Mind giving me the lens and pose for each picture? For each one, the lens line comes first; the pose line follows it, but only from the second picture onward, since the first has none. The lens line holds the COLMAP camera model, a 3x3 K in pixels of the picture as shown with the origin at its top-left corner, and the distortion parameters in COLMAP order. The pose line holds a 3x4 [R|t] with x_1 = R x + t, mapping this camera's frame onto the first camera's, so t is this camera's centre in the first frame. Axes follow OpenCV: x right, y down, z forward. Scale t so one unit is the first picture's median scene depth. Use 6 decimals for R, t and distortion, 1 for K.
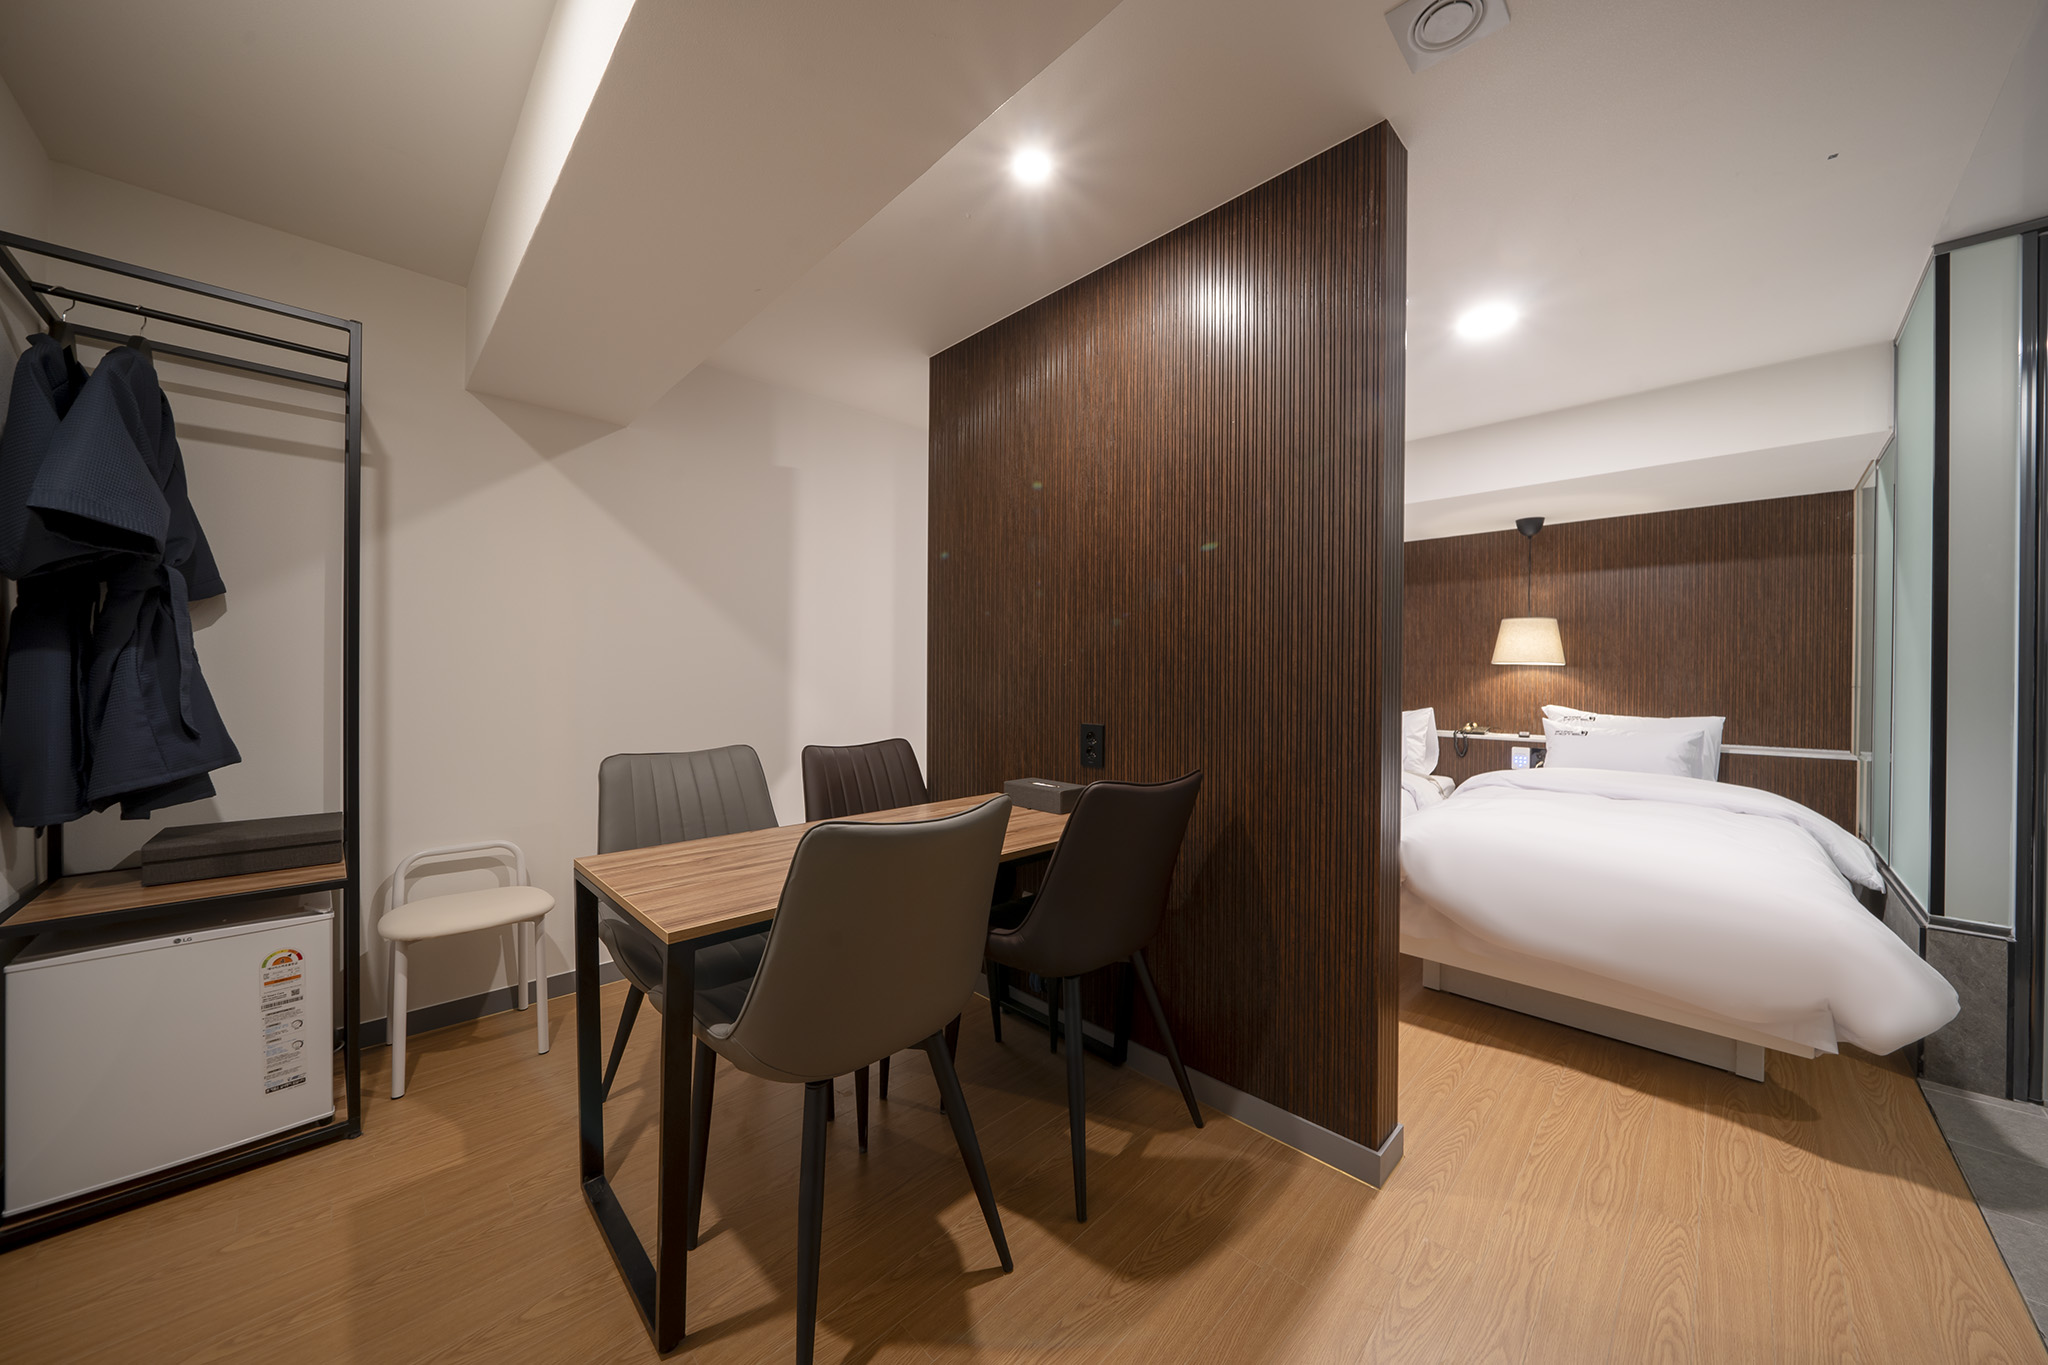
lens RADIAL K [[700.3, 0, 1032.3], [0, 700.3, 675.5], [0, 0, 1]] dist [-0.014061, -0.000117]
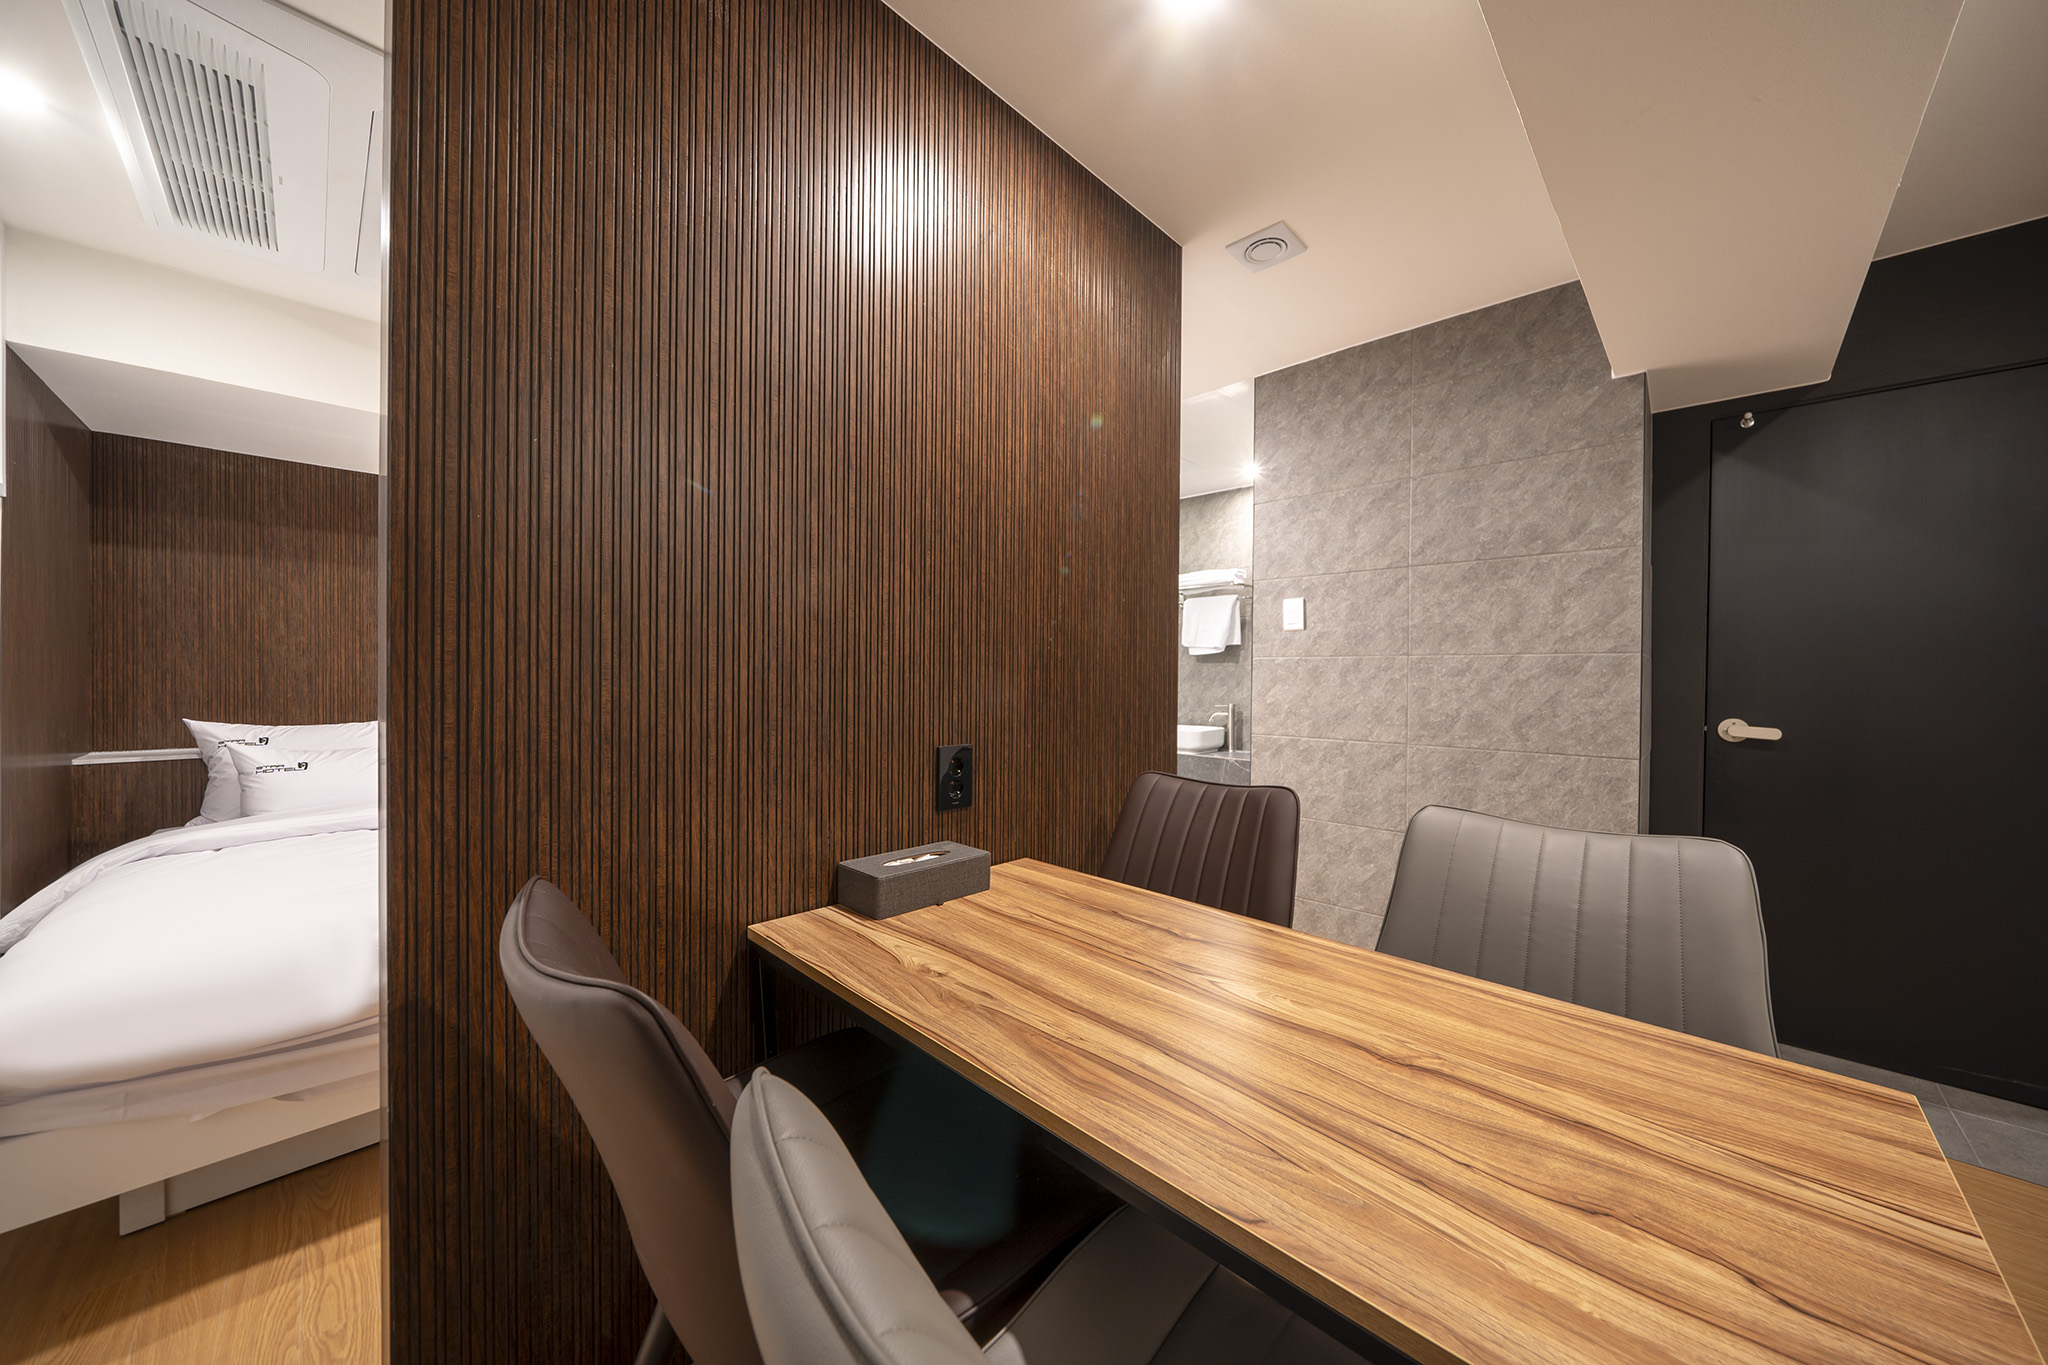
lens RADIAL K [[700.3, 0, 1031.8], [0, 700.3, 689.5], [0, 0, 1]] dist [-0.014061, -0.000117]
pose [[-0.015483, -0.011467, 0.999814, -0.626959], [-0.000778, 0.999934, 0.011456, 0.009176], [-0.999880, -0.000600, -0.015491, 1.014620]]
